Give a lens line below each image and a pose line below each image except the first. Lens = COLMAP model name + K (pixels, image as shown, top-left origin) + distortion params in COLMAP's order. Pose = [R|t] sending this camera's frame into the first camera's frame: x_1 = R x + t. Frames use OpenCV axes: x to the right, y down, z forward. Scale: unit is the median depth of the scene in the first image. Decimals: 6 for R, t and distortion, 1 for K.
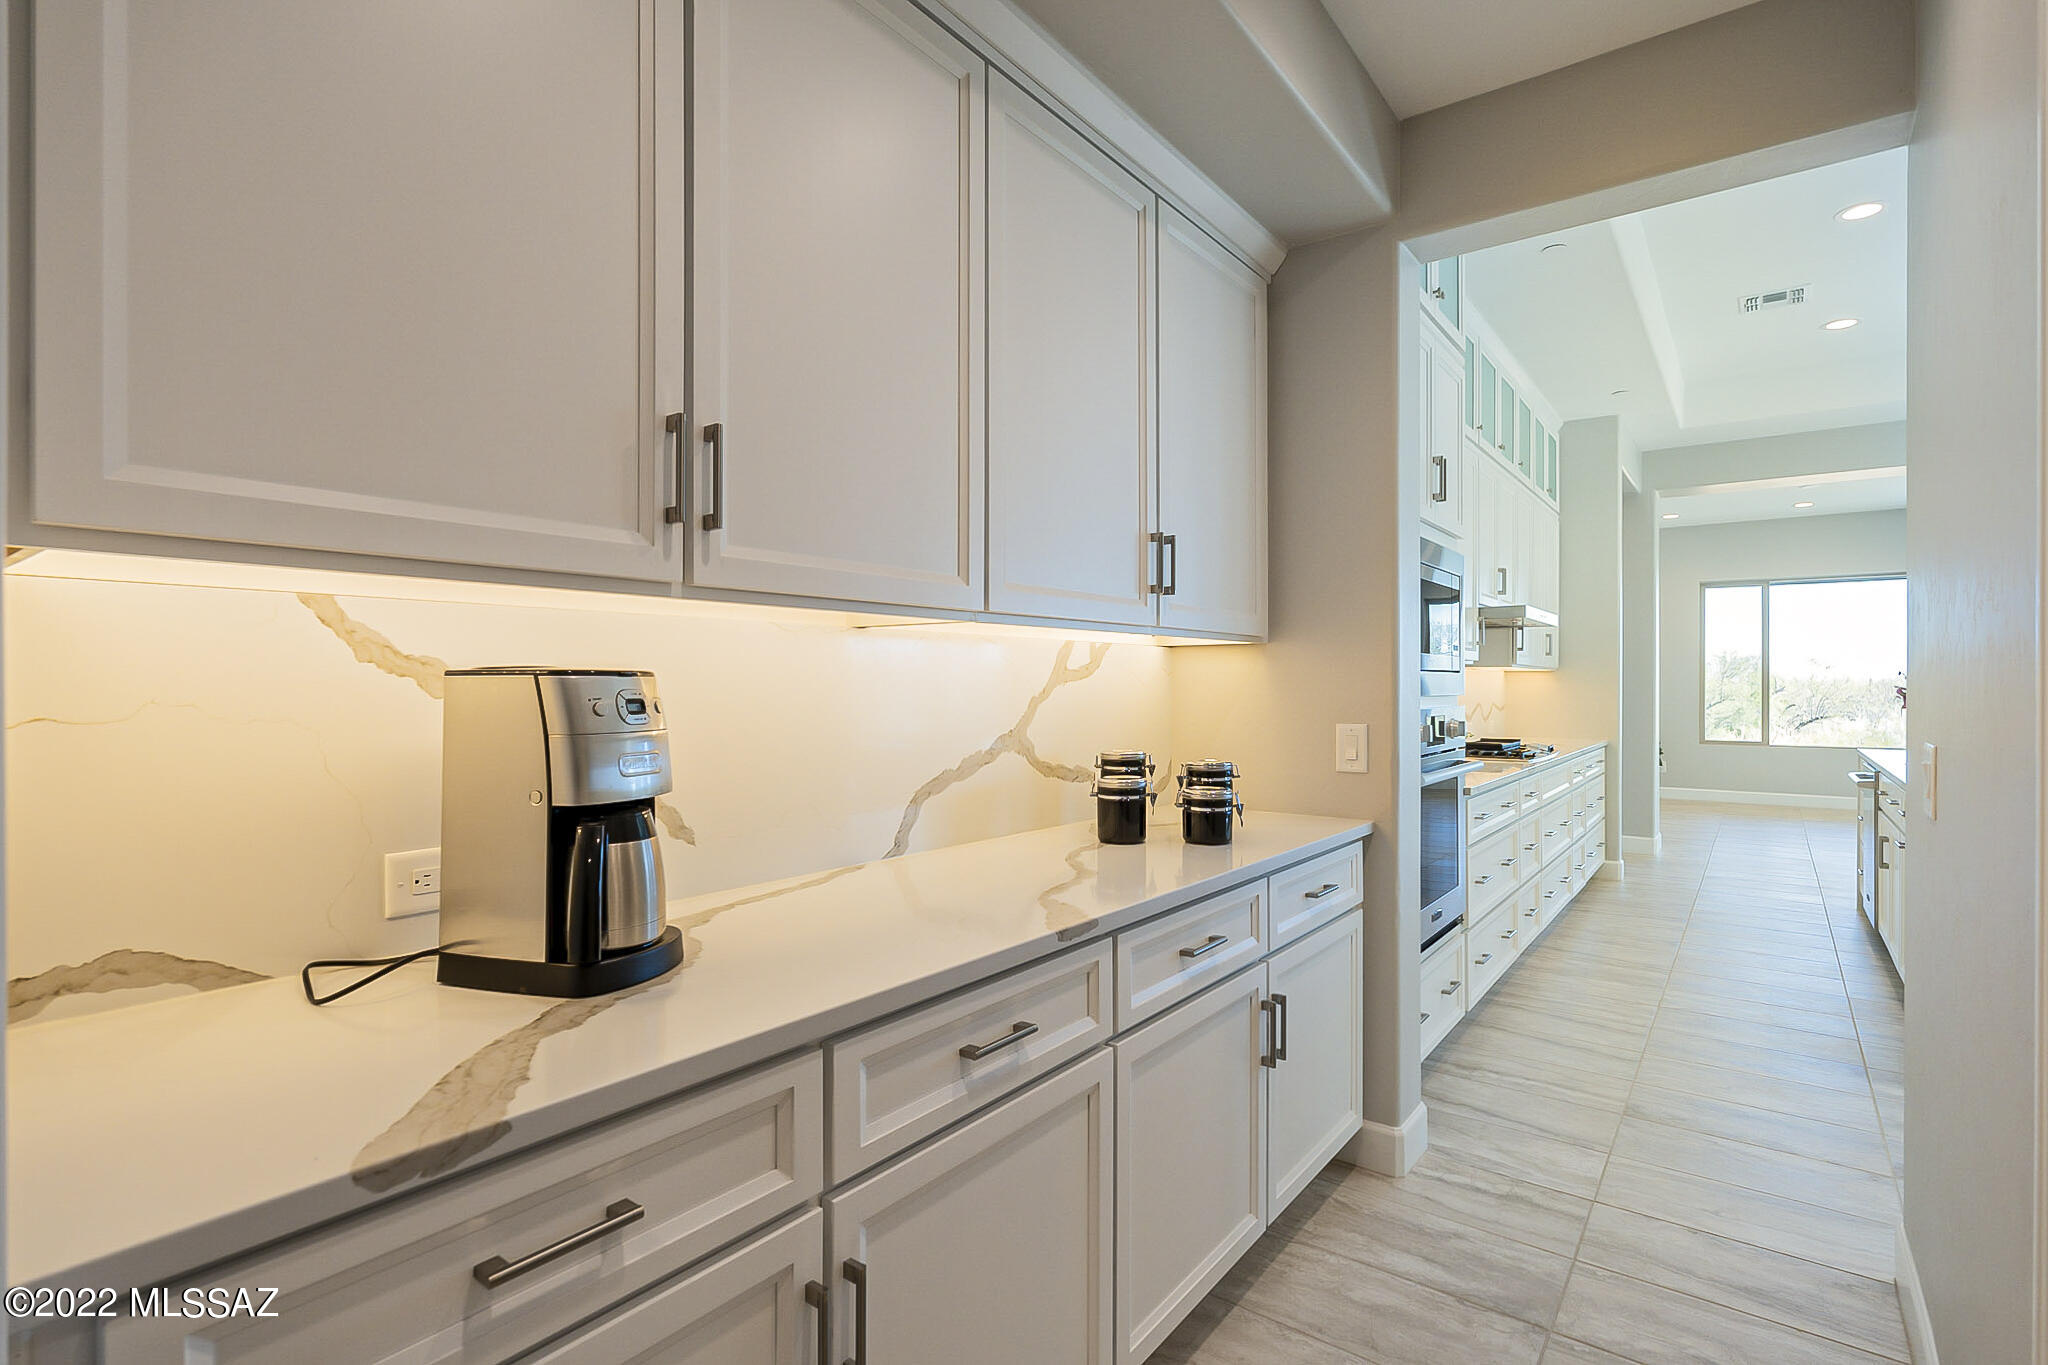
lens RADIAL K [[982.3, 0, 1015.6], [0, 982.3, 680.9], [0, 0, 1]] dist [0.001063, -0.000169]
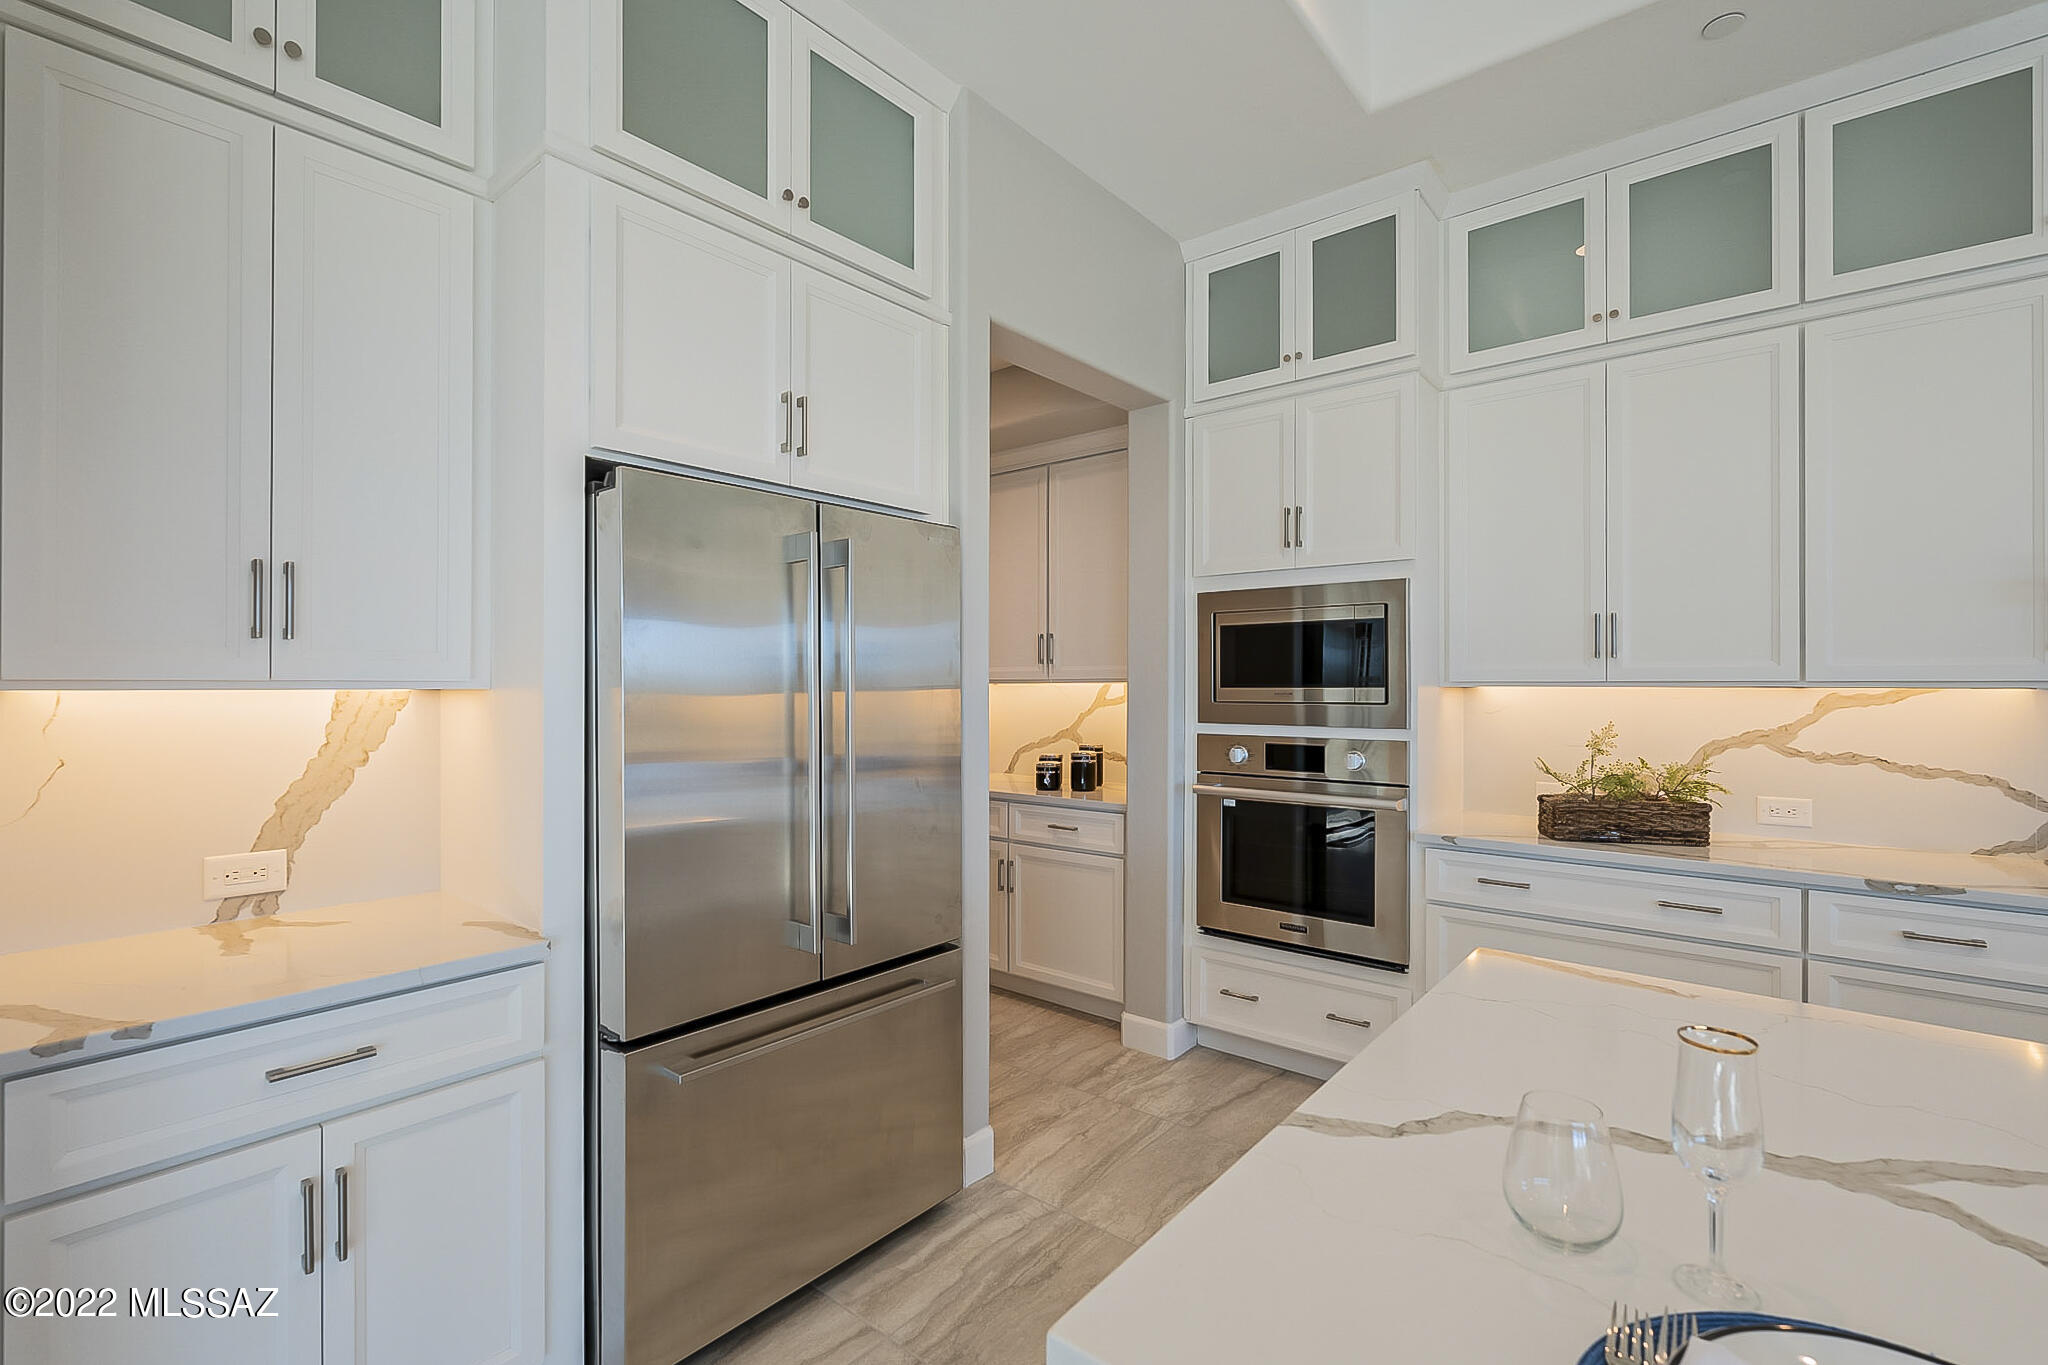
lens RADIAL K [[901.4, 0, 1015.8], [0, 901.4, 690.8], [0, 0, 1]] dist [-0.006668, 0.001291]
pose [[-0.046075, 0.001301, -0.998937, 1.353909], [-0.002241, 0.999997, 0.001406, -0.022246], [0.998935, 0.002303, -0.046072, 0.697749]]
